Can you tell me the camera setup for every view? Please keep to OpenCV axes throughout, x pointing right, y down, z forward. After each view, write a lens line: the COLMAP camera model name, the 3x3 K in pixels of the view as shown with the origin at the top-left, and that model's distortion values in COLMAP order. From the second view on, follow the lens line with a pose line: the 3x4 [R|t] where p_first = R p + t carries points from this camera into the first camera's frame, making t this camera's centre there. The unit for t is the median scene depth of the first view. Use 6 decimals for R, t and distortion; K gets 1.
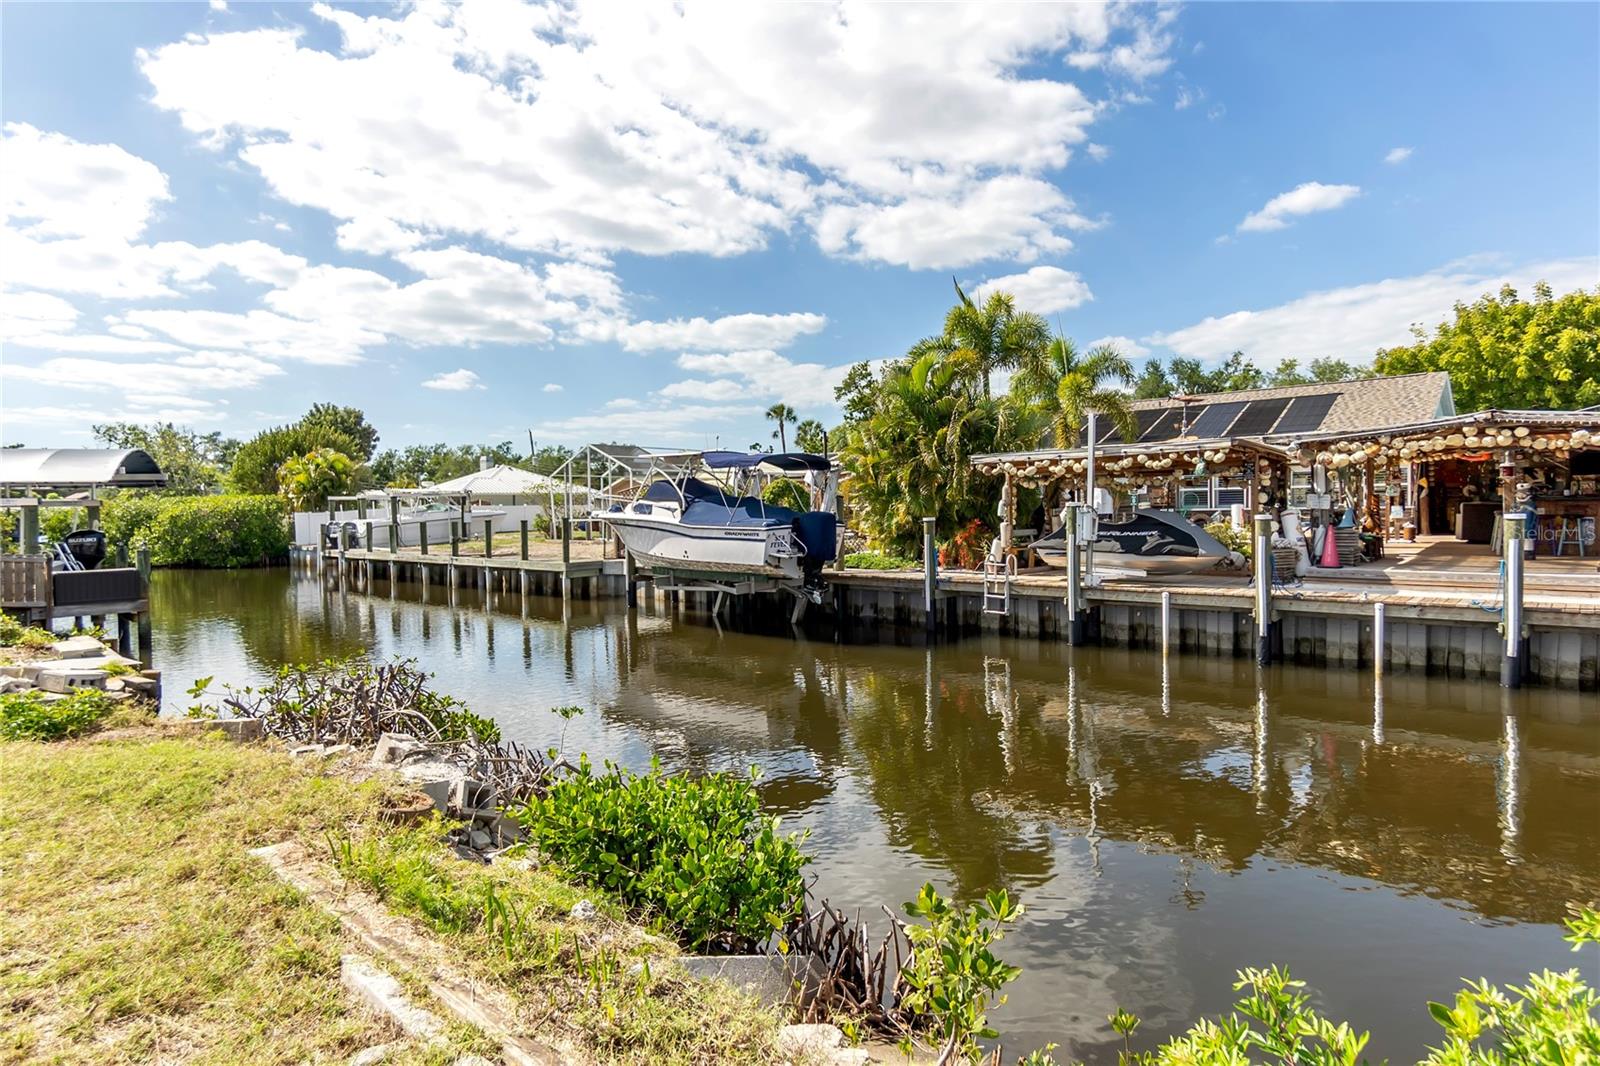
lens RADIAL K [[867.8, 0, 798.9], [0, 867.8, 535.7], [0, 0, 1]] dist [-0.006177, -0.000276]
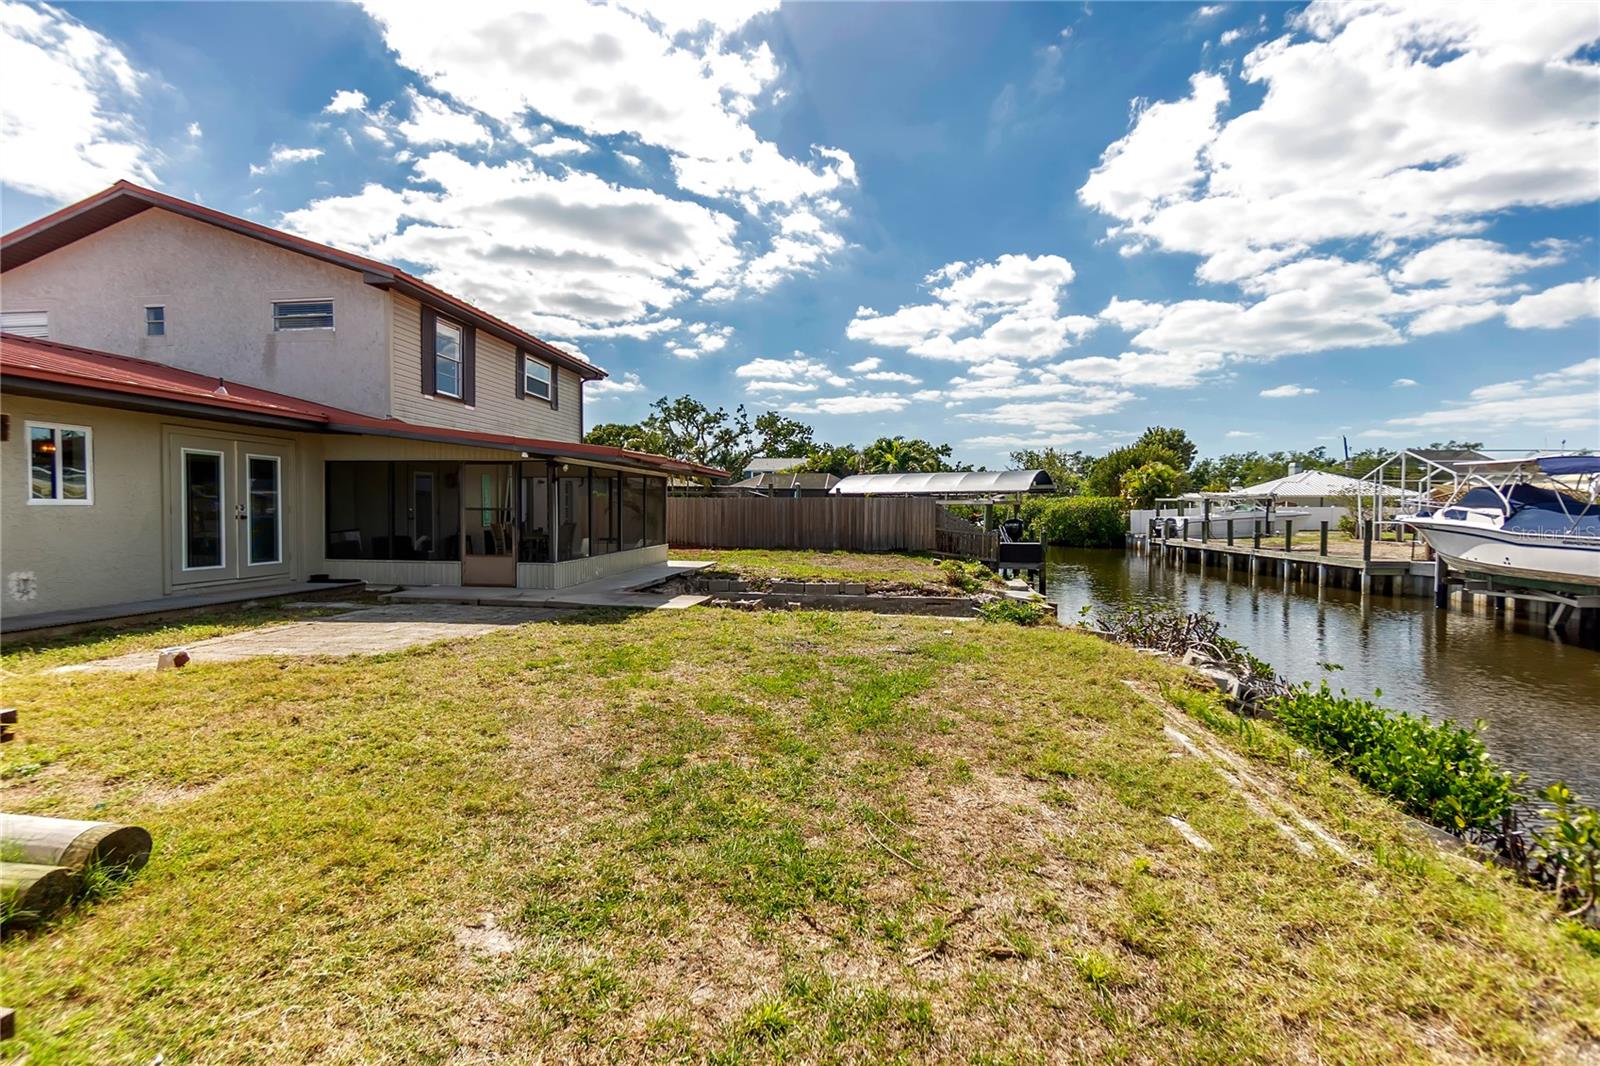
lens RADIAL K [[693.6, 0, 798.1], [0, 693.6, 527.7], [0, 0, 1]] dist [-0.000535, 0.000100]
pose [[0.565062, 0.039693, -0.824093, 0.048467], [-0.039203, 0.999006, 0.021237, -0.001417], [0.824117, 0.020306, 0.566056, -0.099186]]
